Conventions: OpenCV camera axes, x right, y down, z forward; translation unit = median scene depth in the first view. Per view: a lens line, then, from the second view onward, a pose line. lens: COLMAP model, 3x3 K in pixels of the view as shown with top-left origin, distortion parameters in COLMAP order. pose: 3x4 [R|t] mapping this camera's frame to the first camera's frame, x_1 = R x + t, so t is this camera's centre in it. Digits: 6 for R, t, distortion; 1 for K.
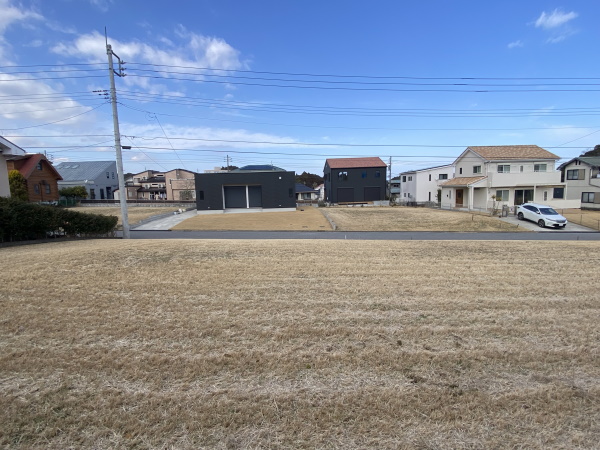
lens RADIAL K [[311.3, 0, 301.1], [0, 311.3, 226.7], [0, 0, 1]] dist [0.013367, -0.003909]
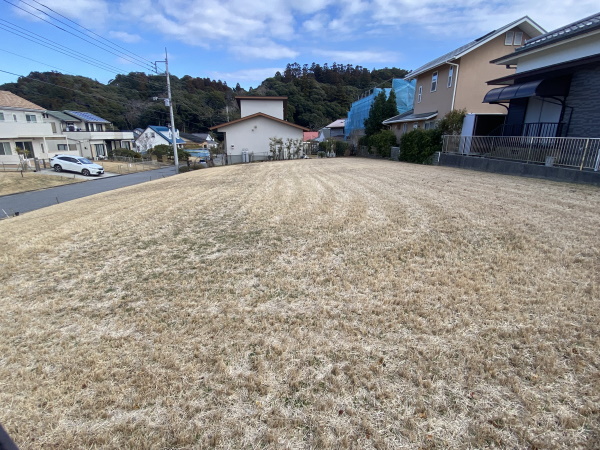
lens RADIAL K [[311.3, 0, 300.2], [0, 311.3, 225.7], [0, 0, 1]] dist [0.013367, -0.003909]
pose [[-0.006549, -0.258422, 0.966010, -0.342540], [0.119909, 0.958857, 0.257322, -0.023298], [-0.992763, 0.117518, 0.024708, 0.222249]]
